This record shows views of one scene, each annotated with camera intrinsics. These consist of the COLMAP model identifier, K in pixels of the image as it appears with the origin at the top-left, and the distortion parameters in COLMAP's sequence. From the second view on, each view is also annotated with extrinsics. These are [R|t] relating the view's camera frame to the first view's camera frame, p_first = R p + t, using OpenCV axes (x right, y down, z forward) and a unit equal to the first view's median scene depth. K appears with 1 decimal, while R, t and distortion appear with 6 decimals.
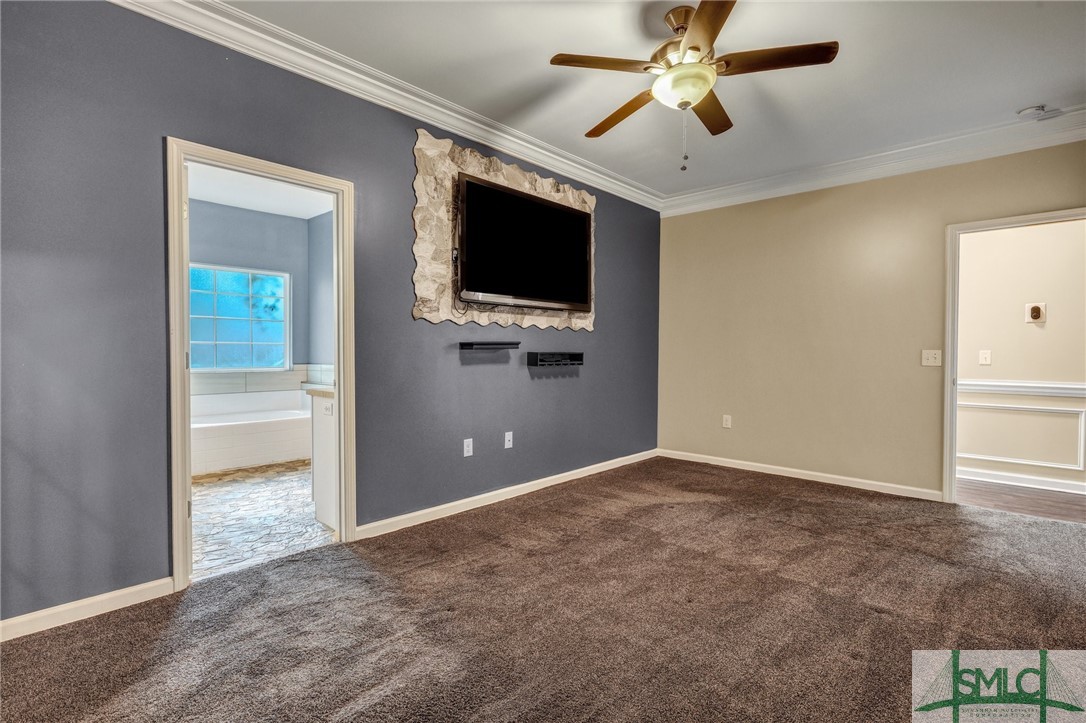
lens RADIAL K [[520.0, 0, 536.9], [0, 520.0, 363.0], [0, 0, 1]] dist [-0.002697, -0.000064]
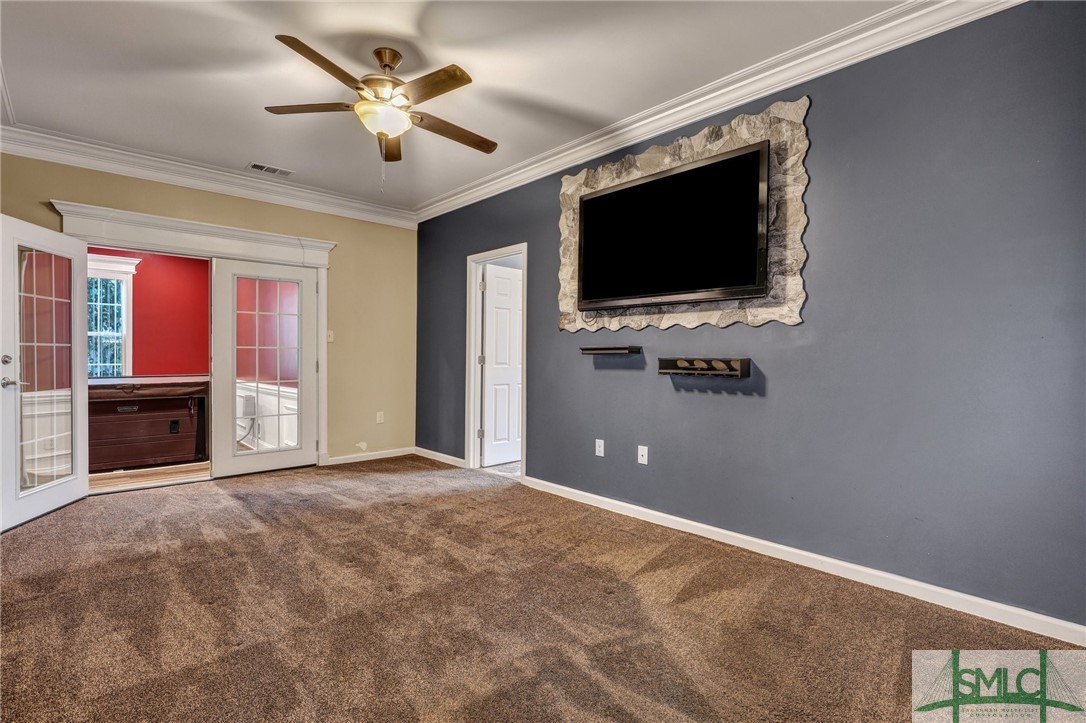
lens RADIAL K [[520.0, 0, 536.4], [0, 520.0, 355.9], [0, 0, 1]] dist [-0.002697, -0.000064]
pose [[-0.079924, 0.001938, -0.996799, 0.896801], [-0.026098, 0.999651, 0.004037, -0.023427], [0.996459, 0.026337, -0.079846, 0.921000]]
